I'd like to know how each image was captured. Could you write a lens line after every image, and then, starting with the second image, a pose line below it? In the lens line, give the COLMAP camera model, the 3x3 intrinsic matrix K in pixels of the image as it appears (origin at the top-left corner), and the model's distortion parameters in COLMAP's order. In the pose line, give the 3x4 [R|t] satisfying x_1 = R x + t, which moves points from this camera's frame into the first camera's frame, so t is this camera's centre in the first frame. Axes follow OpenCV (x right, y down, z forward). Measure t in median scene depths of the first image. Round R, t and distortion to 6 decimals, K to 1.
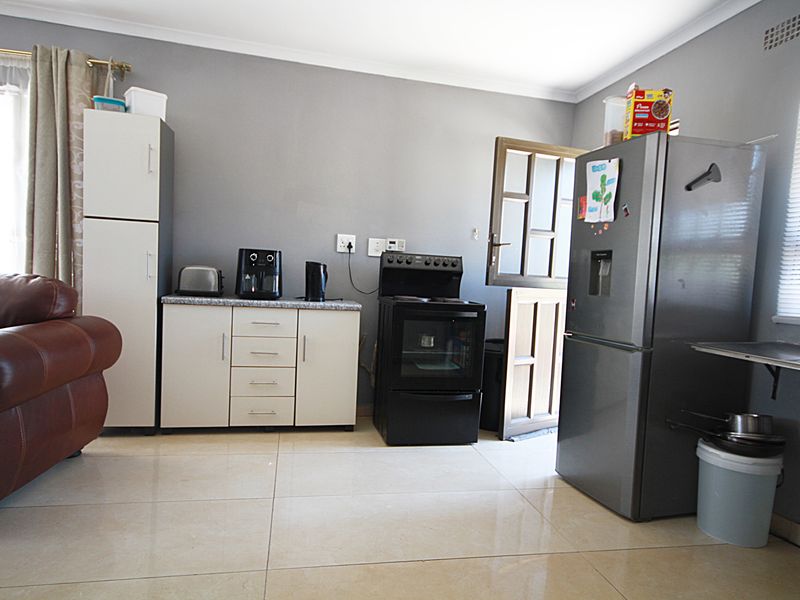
lens RADIAL K [[521.3, 0, 400.0], [0, 521.3, 300.0], [0, 0, 1]] dist [0.004395, 0.003922]
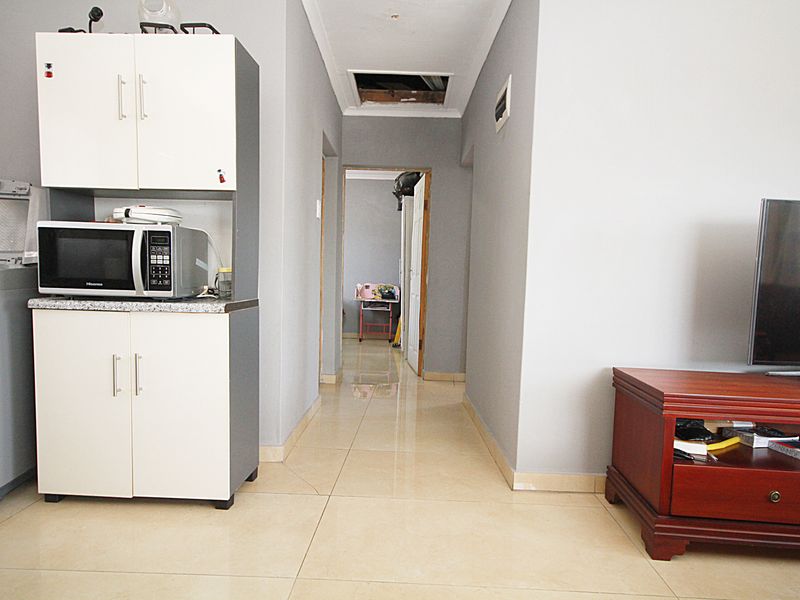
lens RADIAL K [[521.1, 0, 404.3], [0, 521.1, 309.1], [0, 0, 1]] dist [0.017127, 0.002395]
pose [[-0.966075, -0.092770, 0.241025, -0.440094], [-0.064310, 0.990272, 0.123390, -0.053063], [-0.250128, 0.103703, -0.962643, 0.991842]]
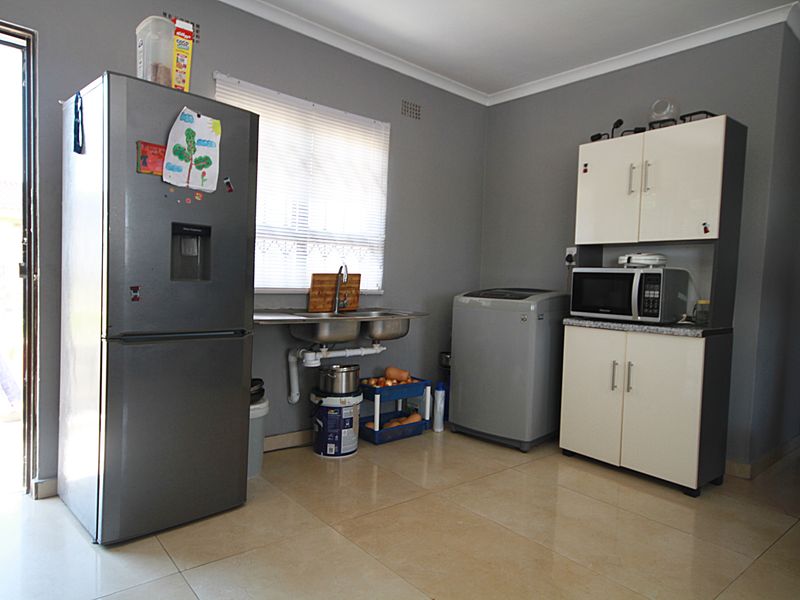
lens RADIAL K [[521.1, 0, 404.3], [0, 521.1, 309.1], [0, 0, 1]] dist [0.017127, 0.002395]
pose [[-0.465986, -0.115111, 0.877272, -0.499931], [-0.020603, 0.992644, 0.119306, -0.068782], [-0.884552, 0.037521, -0.464930, 1.098235]]
